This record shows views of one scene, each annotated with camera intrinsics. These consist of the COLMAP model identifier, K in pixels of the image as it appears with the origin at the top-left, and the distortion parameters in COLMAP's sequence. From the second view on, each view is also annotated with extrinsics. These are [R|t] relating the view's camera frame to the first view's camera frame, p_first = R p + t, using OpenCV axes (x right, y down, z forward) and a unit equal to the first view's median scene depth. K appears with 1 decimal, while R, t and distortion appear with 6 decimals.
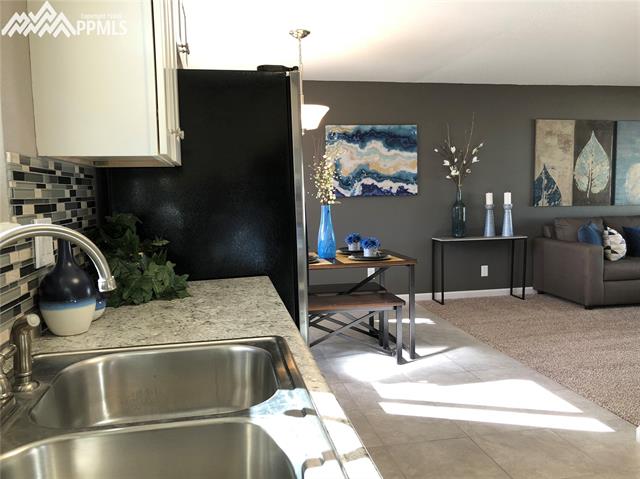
lens RADIAL K [[527.3, 0, 320.4], [0, 527.3, 234.6], [0, 0, 1]] dist [0.017687, -0.031266]
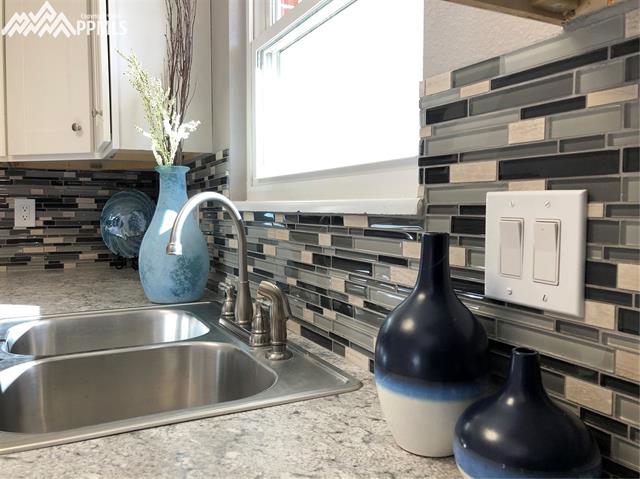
lens RADIAL K [[527.3, 0, 321.4], [0, 527.3, 240.9], [0, 0, 1]] dist [0.017687, -0.031266]
pose [[-0.959472, 0.037233, -0.279333, -0.240356], [-0.004646, 0.989008, 0.147787, -0.049810], [0.281765, 0.143095, -0.948753, 1.270093]]
